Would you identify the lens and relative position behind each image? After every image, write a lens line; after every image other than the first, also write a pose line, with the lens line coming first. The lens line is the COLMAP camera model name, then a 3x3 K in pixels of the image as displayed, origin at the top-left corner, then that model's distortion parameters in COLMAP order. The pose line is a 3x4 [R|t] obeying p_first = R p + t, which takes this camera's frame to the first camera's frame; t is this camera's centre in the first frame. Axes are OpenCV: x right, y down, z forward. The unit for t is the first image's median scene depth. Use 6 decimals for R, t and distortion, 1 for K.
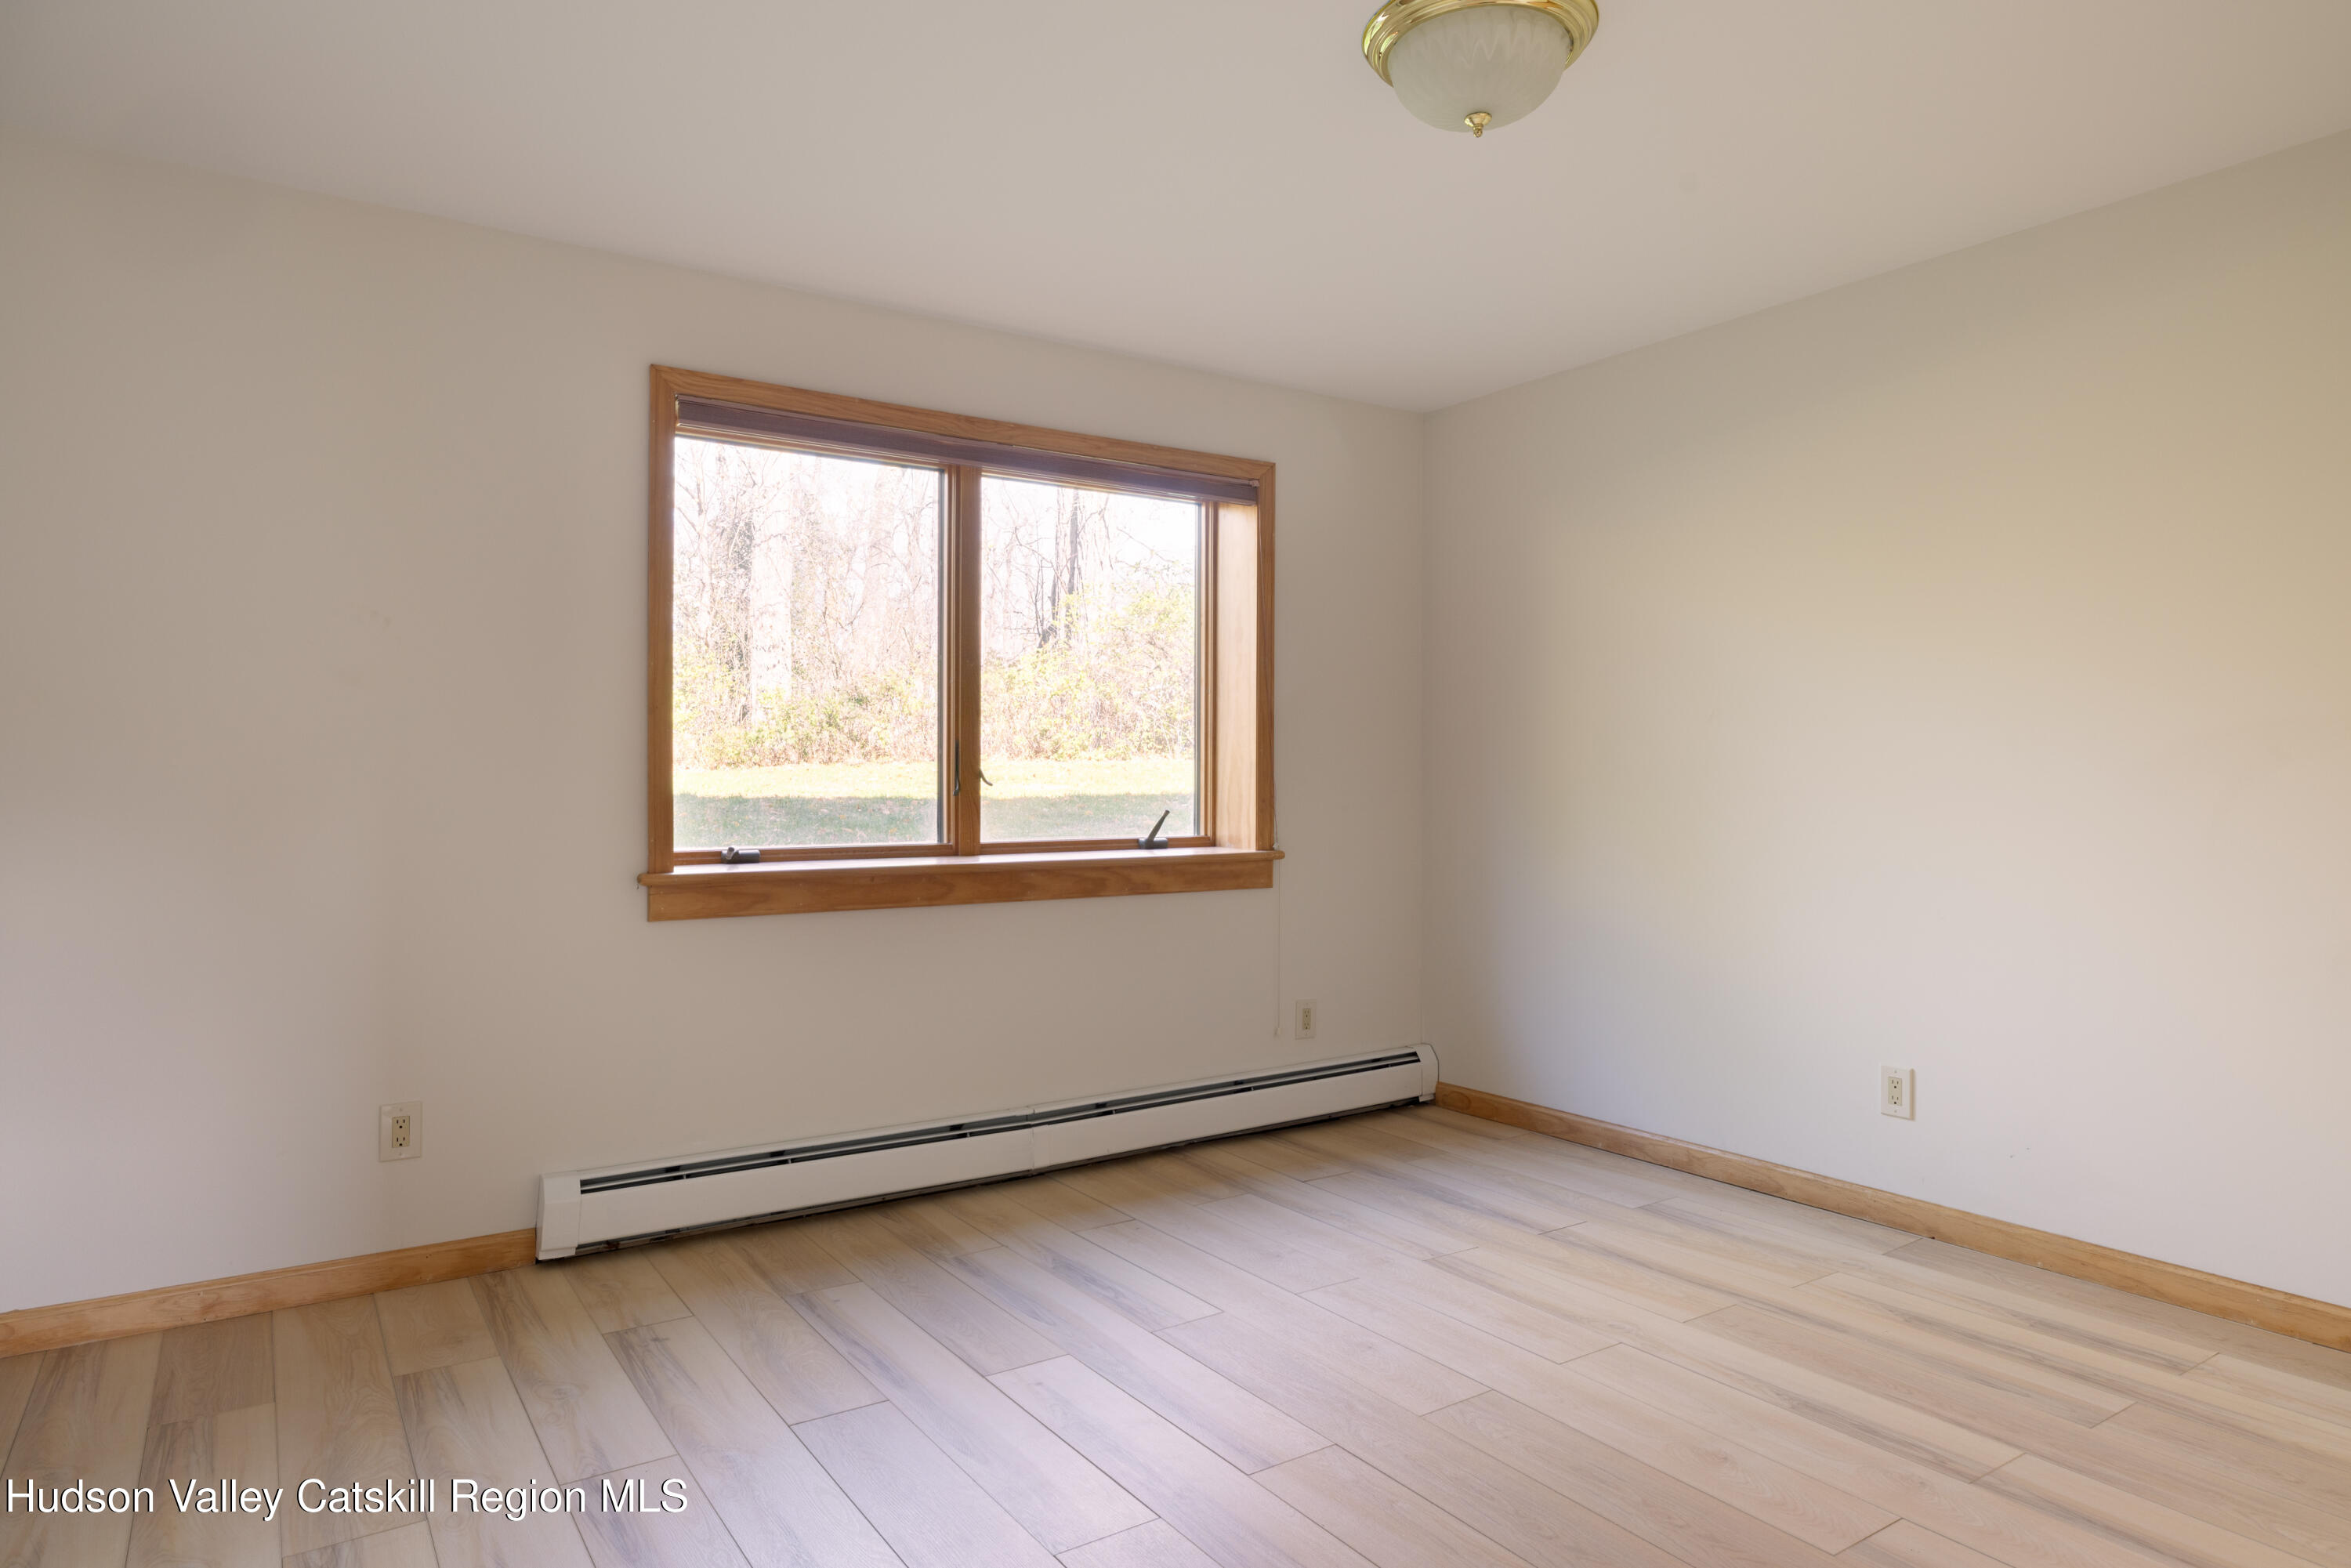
lens RADIAL K [[1370.2, 0, 1175.5], [0, 1370.2, 784.0], [0, 0, 1]] dist [-0.000539, 0.000006]
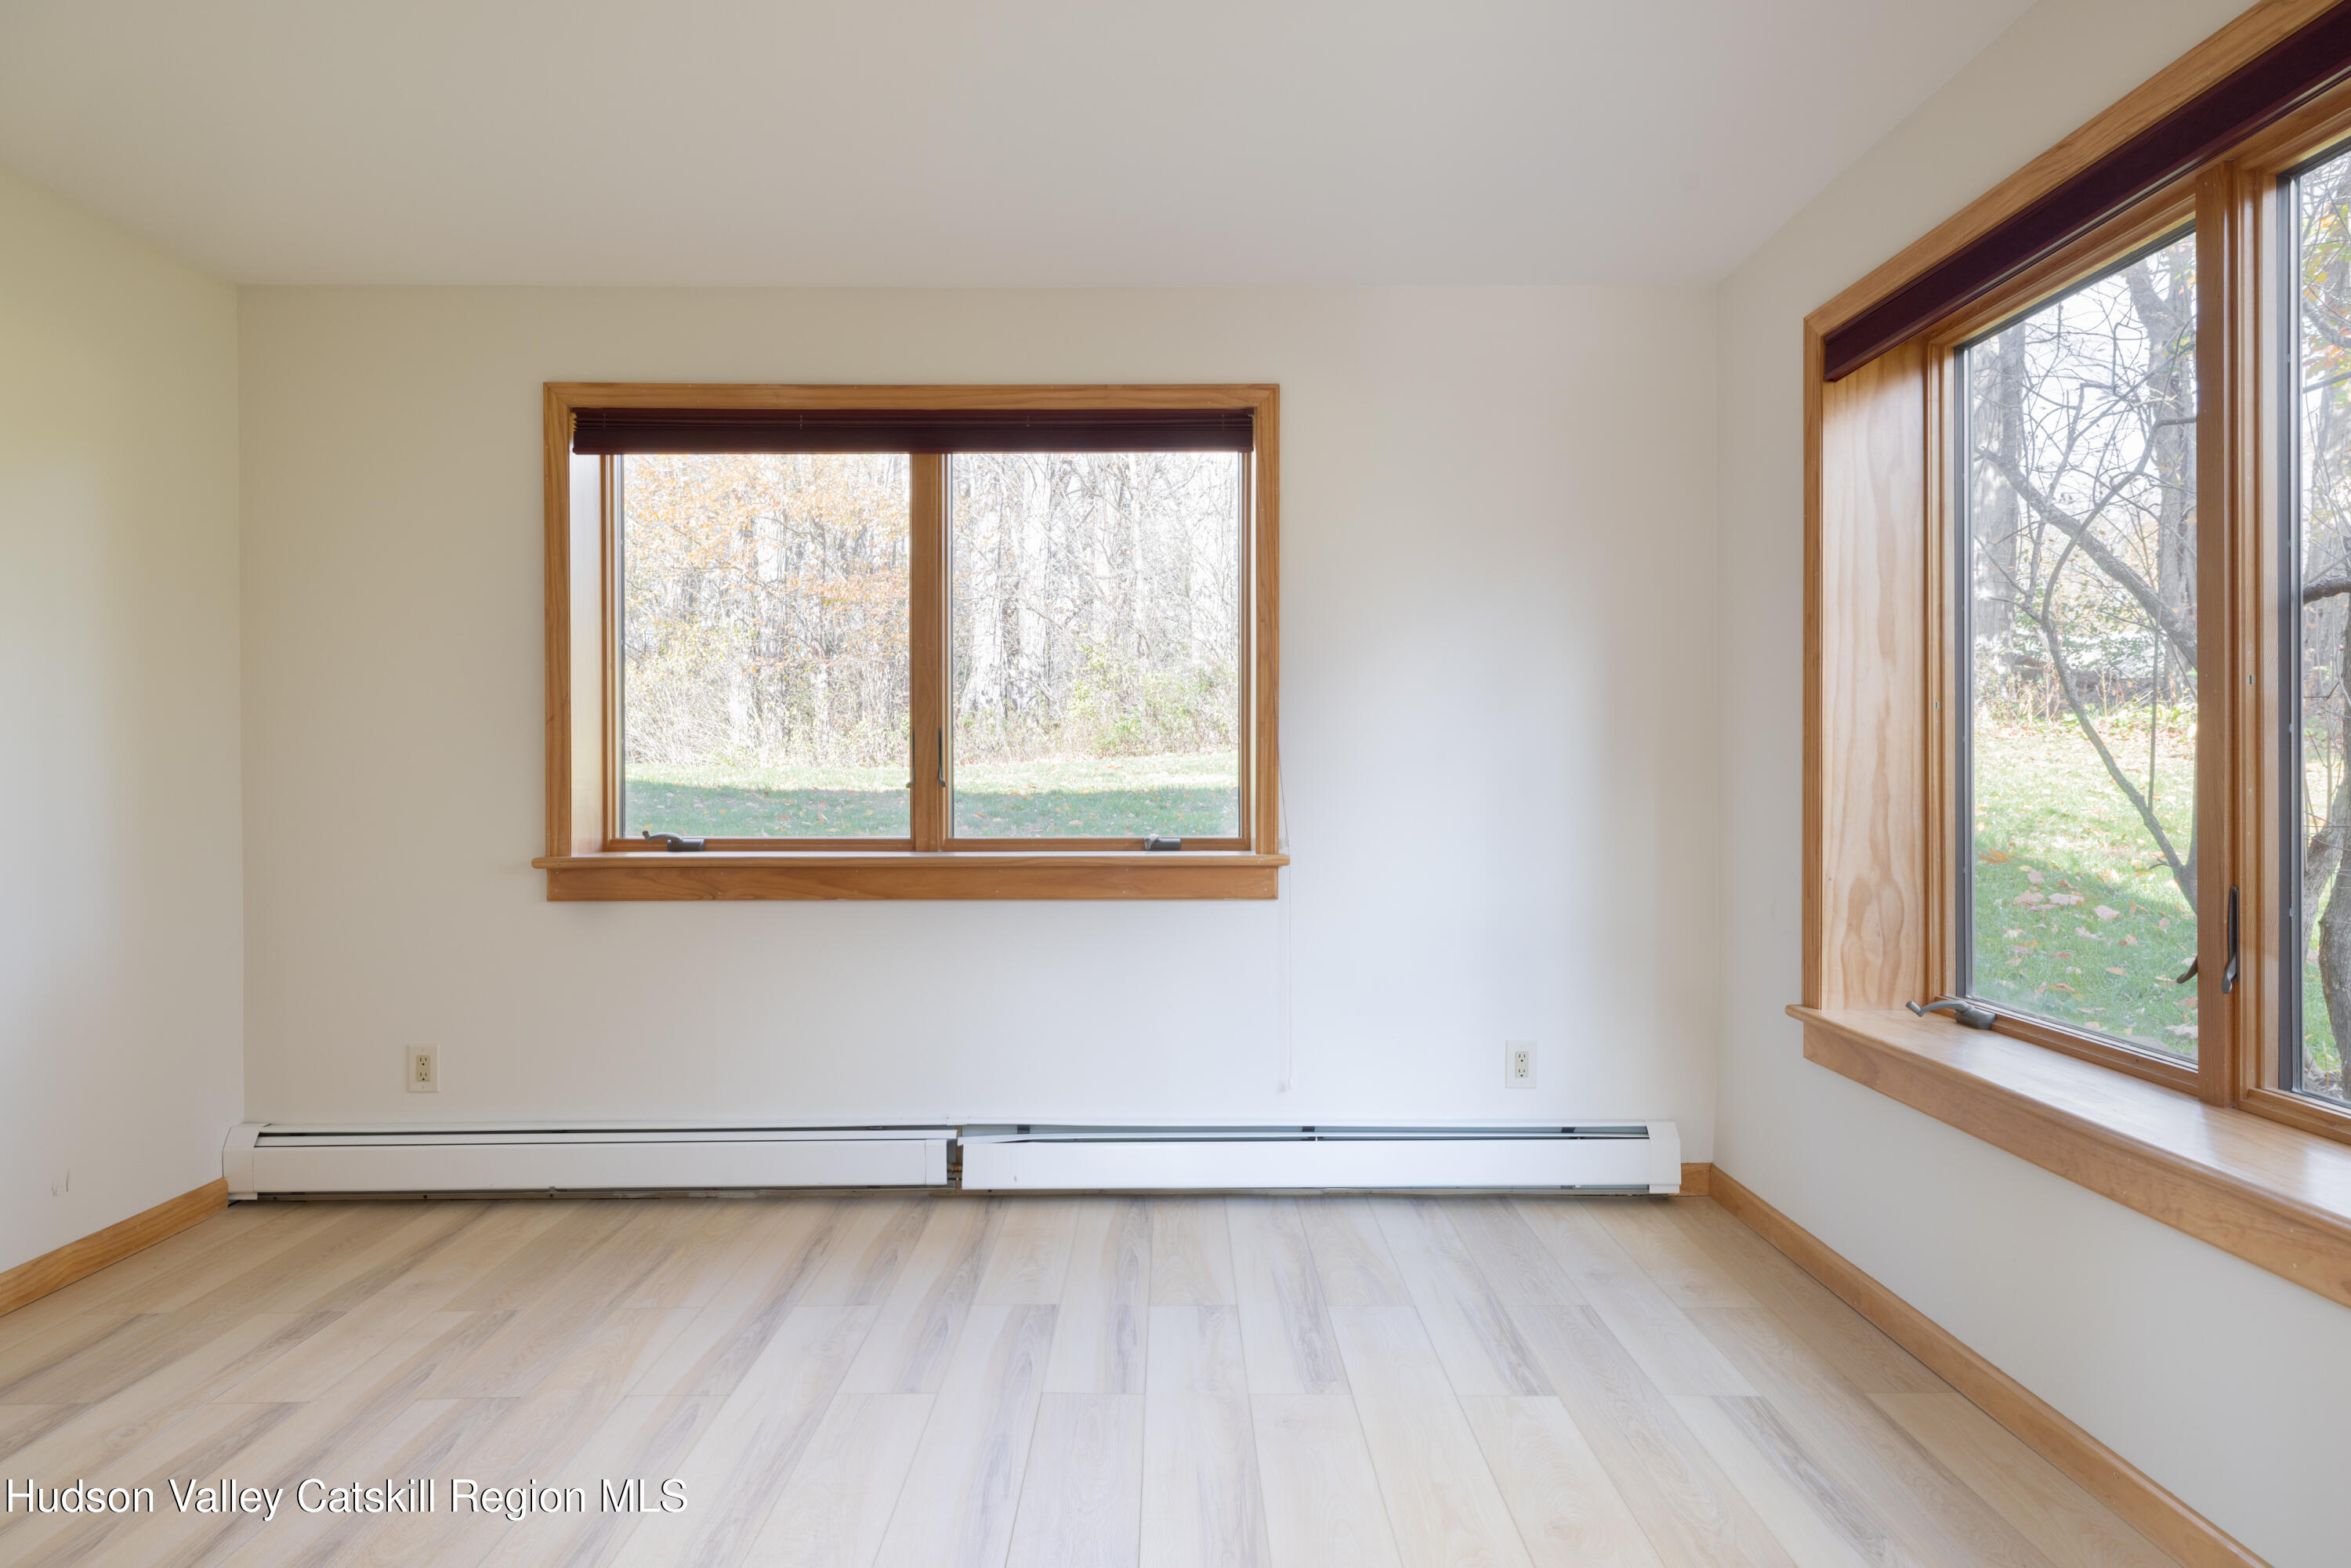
lens RADIAL K [[1311.2, 0, 1175.0], [0, 1311.2, 811.6], [0, 0, 1]] dist [0.037186, -0.000156]
pose [[0.832745, 0.015311, -0.553445, 0.495266], [0.000290, 0.999605, 0.028089, -0.000704], [0.553657, -0.023552, 0.832412, 0.329378]]
